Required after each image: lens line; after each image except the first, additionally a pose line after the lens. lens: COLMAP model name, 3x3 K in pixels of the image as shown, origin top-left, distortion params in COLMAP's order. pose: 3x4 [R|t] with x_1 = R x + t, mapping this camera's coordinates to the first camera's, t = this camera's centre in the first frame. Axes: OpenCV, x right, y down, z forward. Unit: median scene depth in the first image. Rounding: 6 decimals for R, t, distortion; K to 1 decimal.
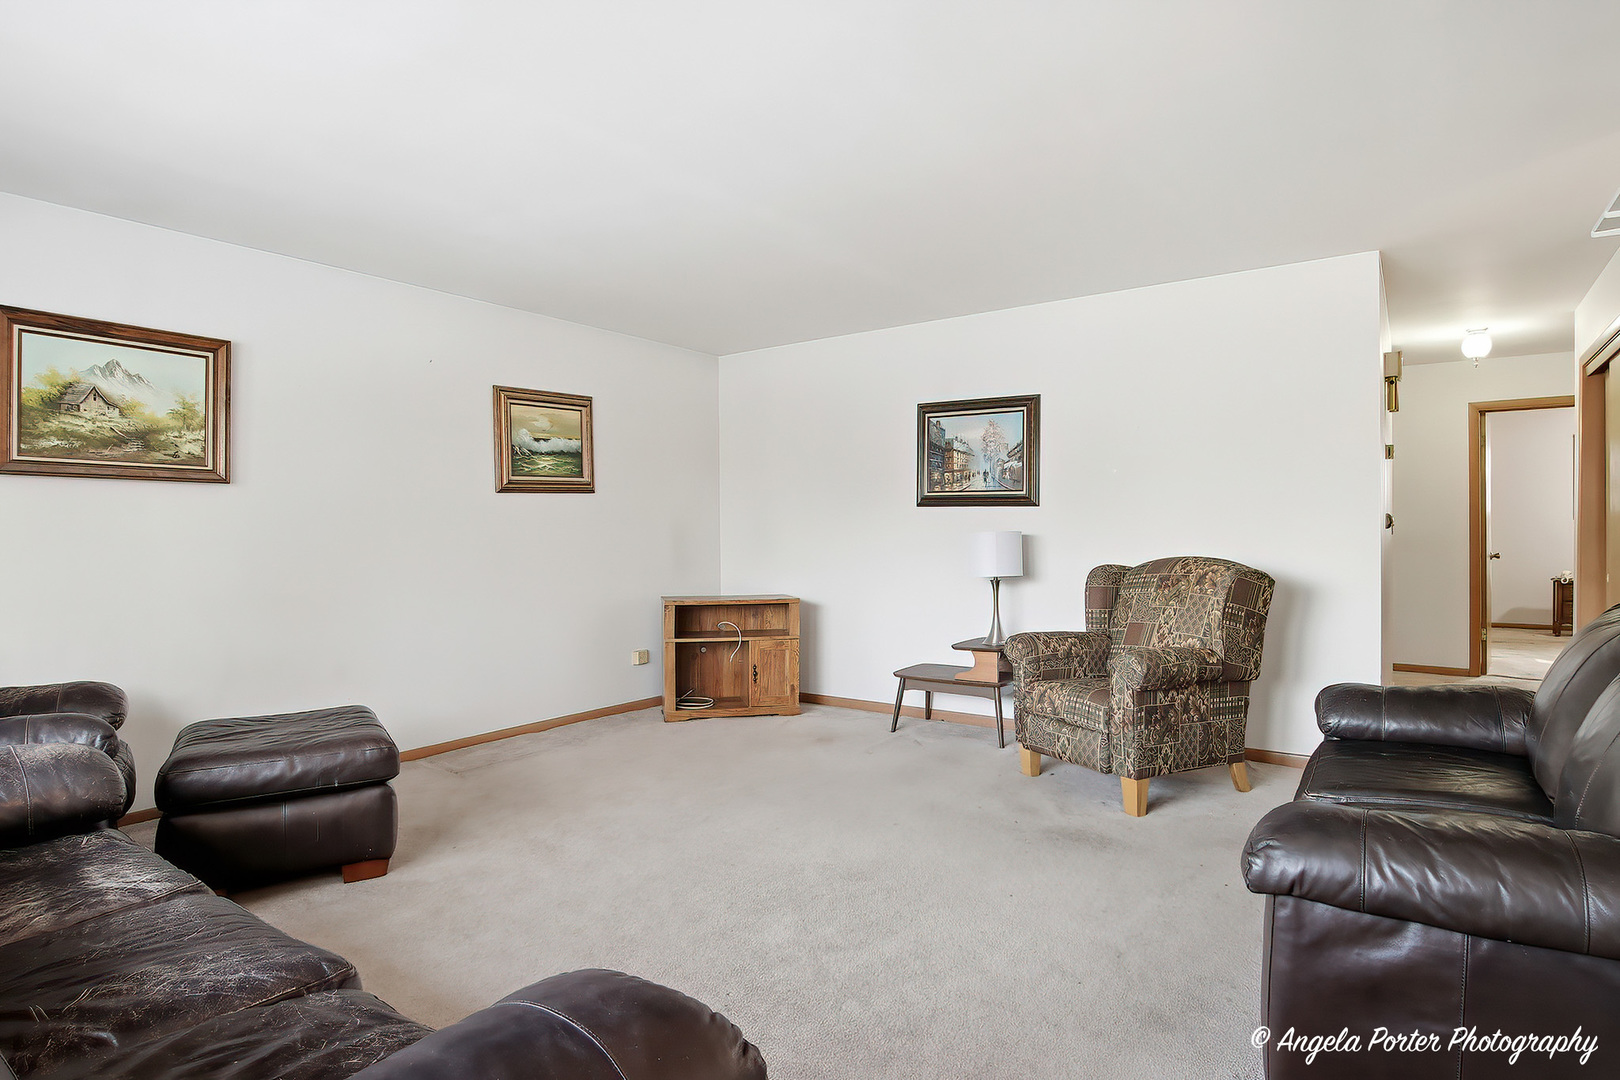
lens RADIAL K [[861.5, 0, 804.4], [0, 861.5, 533.6], [0, 0, 1]] dist [-0.007733, 0.001542]
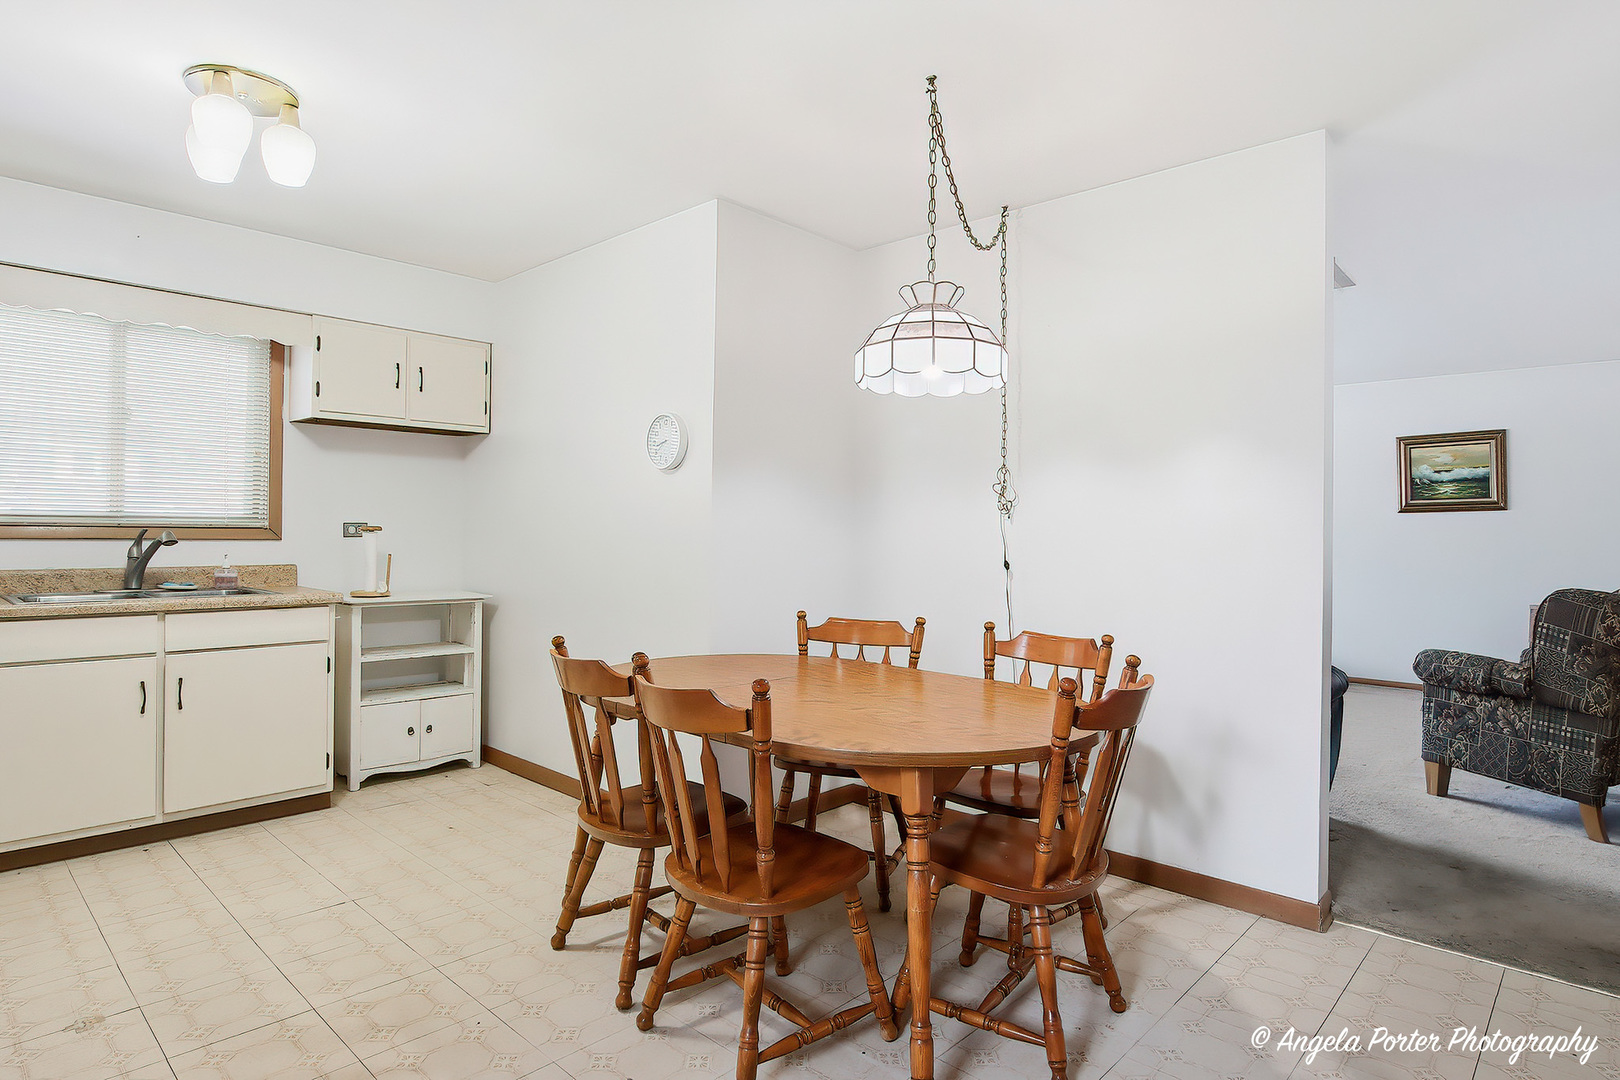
lens RADIAL K [[861.5, 0, 808.3], [0, 861.5, 533.0], [0, 0, 1]] dist [-0.007733, 0.001542]
pose [[-0.103125, 0.015607, -0.994546, 1.106902], [-0.013235, 0.999767, 0.017061, -0.024531], [0.994580, 0.014922, -0.102895, 0.175013]]
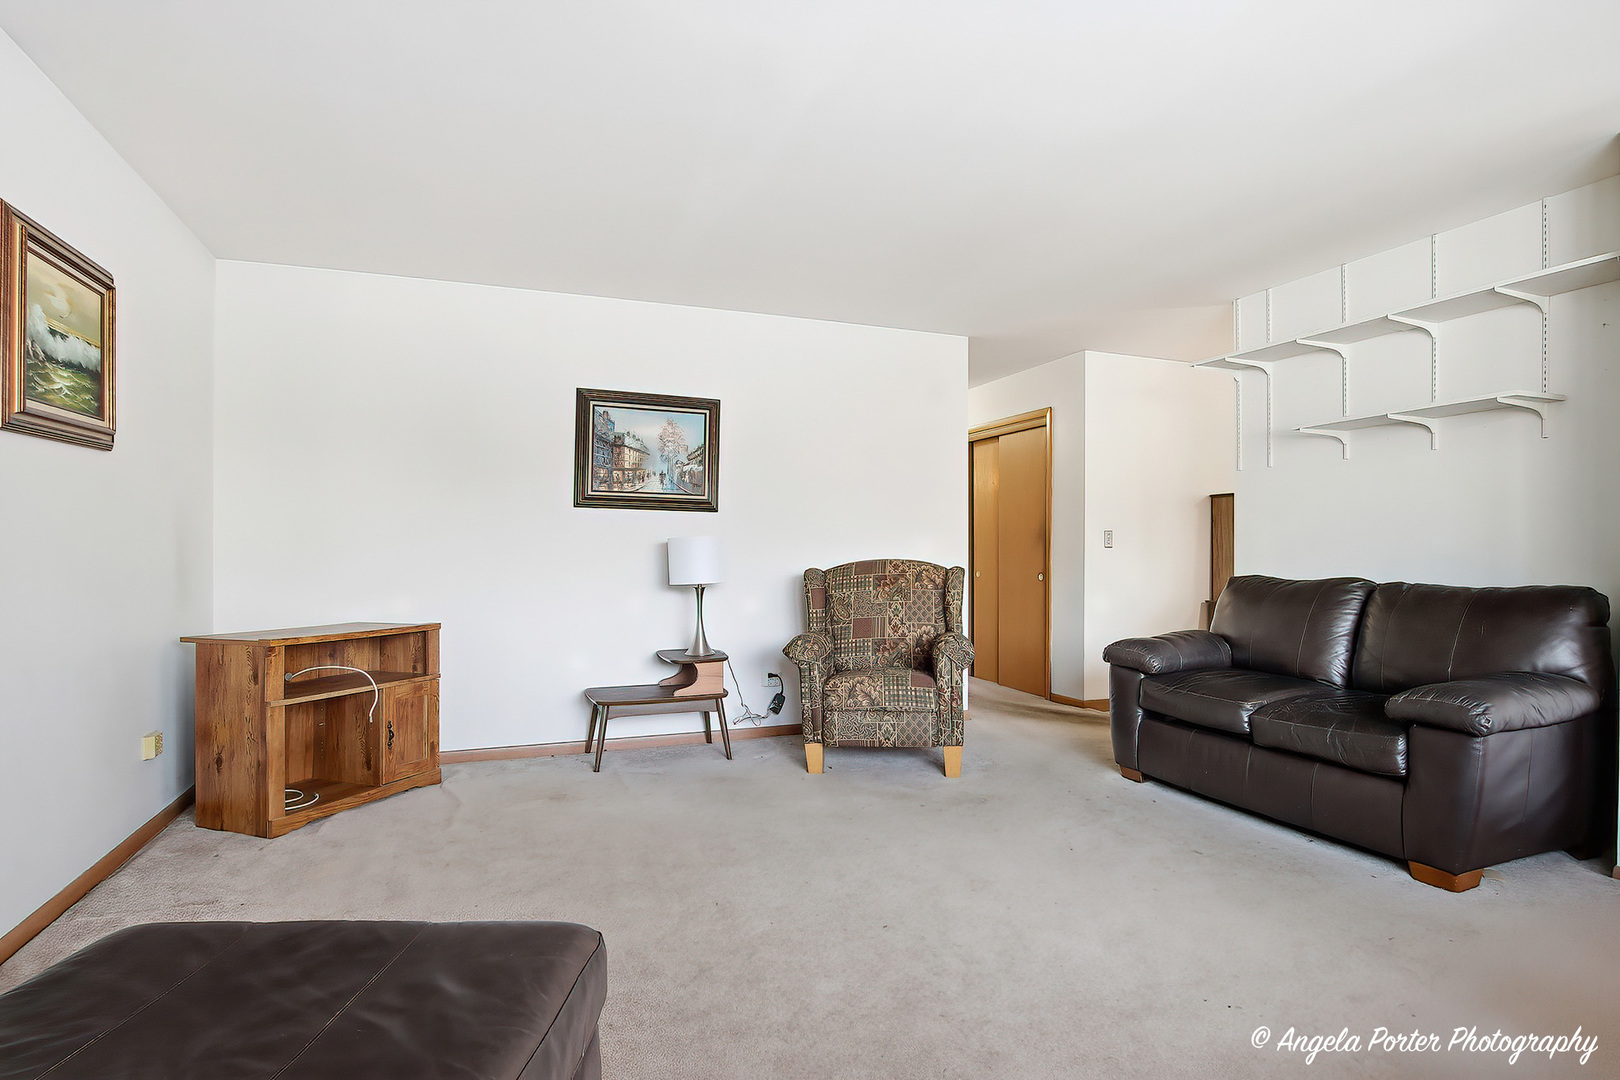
lens RADIAL K [[861.5, 0, 807.5], [0, 861.5, 540.0], [0, 0, 1]] dist [-0.007733, 0.001542]
pose [[0.547178, 0.020482, 0.836765, -0.487322], [-0.000816, 0.999713, -0.023937, 0.023231], [-0.837016, 0.012415, 0.547038, 0.361639]]
